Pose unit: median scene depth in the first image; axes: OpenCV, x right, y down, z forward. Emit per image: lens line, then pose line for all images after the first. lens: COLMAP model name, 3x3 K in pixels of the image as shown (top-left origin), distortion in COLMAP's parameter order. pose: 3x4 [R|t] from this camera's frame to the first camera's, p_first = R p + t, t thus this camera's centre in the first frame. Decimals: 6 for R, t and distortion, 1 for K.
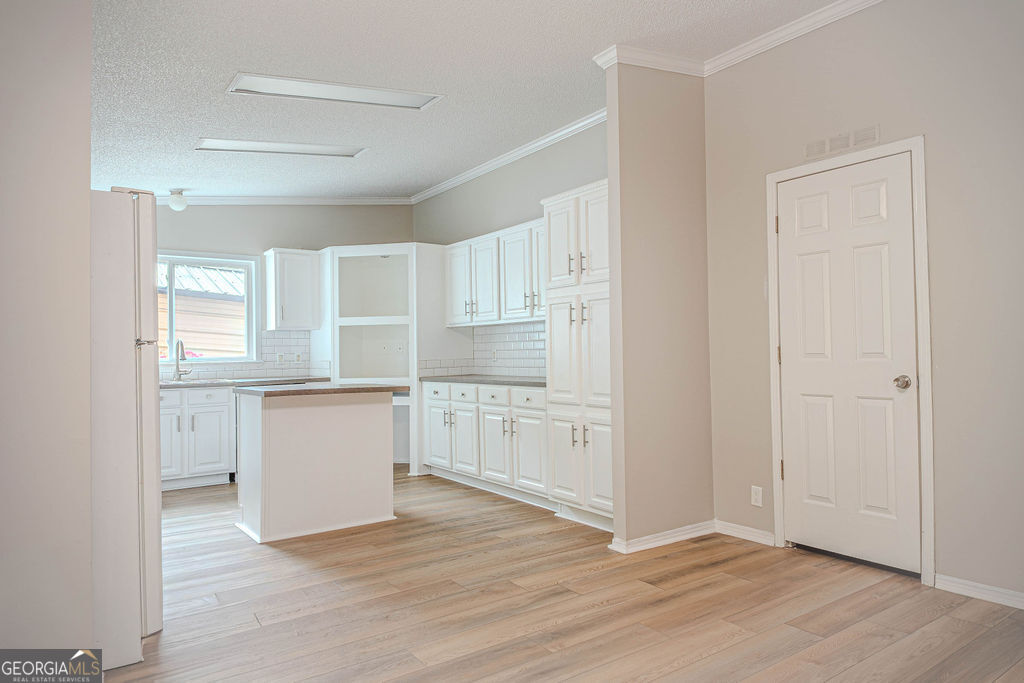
lens RADIAL K [[642.7, 0, 511.9], [0, 642.7, 337.6], [0, 0, 1]] dist [0.062032, -0.082004]
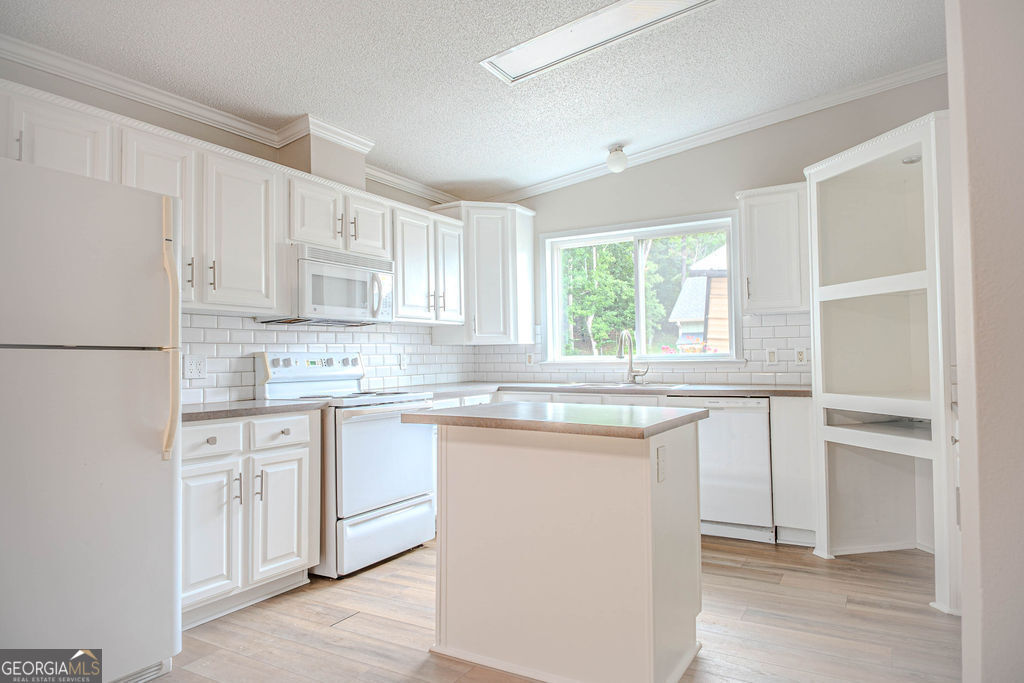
lens RADIAL K [[642.7, 0, 511.9], [0, 642.7, 337.6], [0, 0, 1]] dist [0.062032, -0.082004]
pose [[0.414813, -0.016508, -0.909757, 0.152044], [0.028935, 0.999569, -0.004944, 0.009146], [0.909446, -0.024273, 0.415112, 0.533018]]
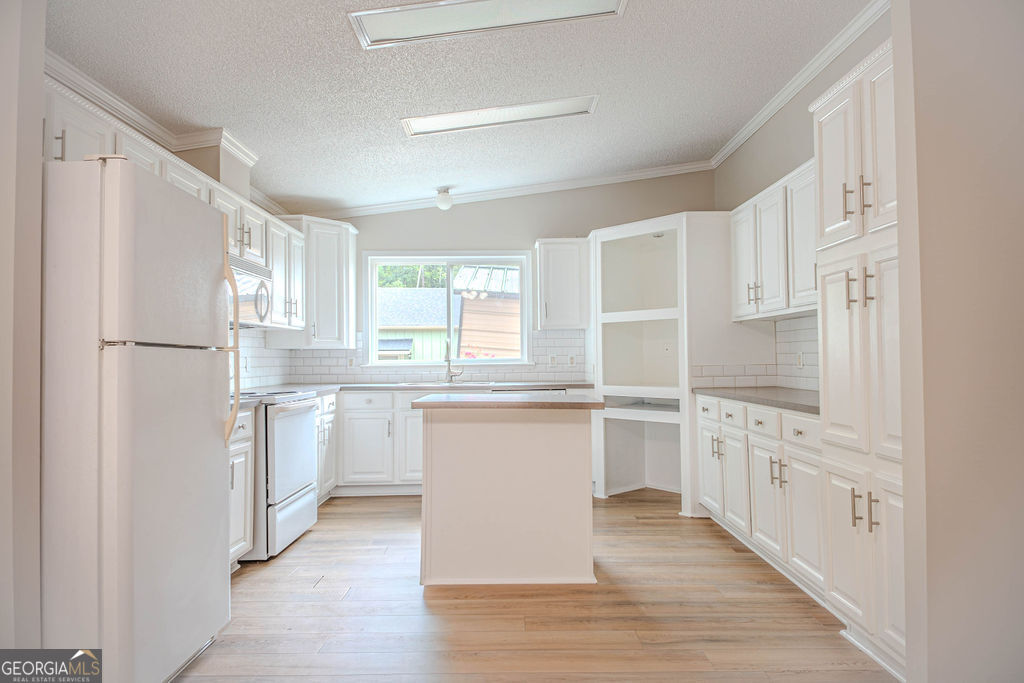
lens RADIAL K [[642.7, 0, 511.9], [0, 642.7, 337.6], [0, 0, 1]] dist [0.062032, -0.082004]
pose [[0.819733, -0.009854, -0.572660, 0.122293], [0.008711, 0.999951, -0.004738, 0.003913], [0.572679, -0.001104, 0.819779, 0.255650]]
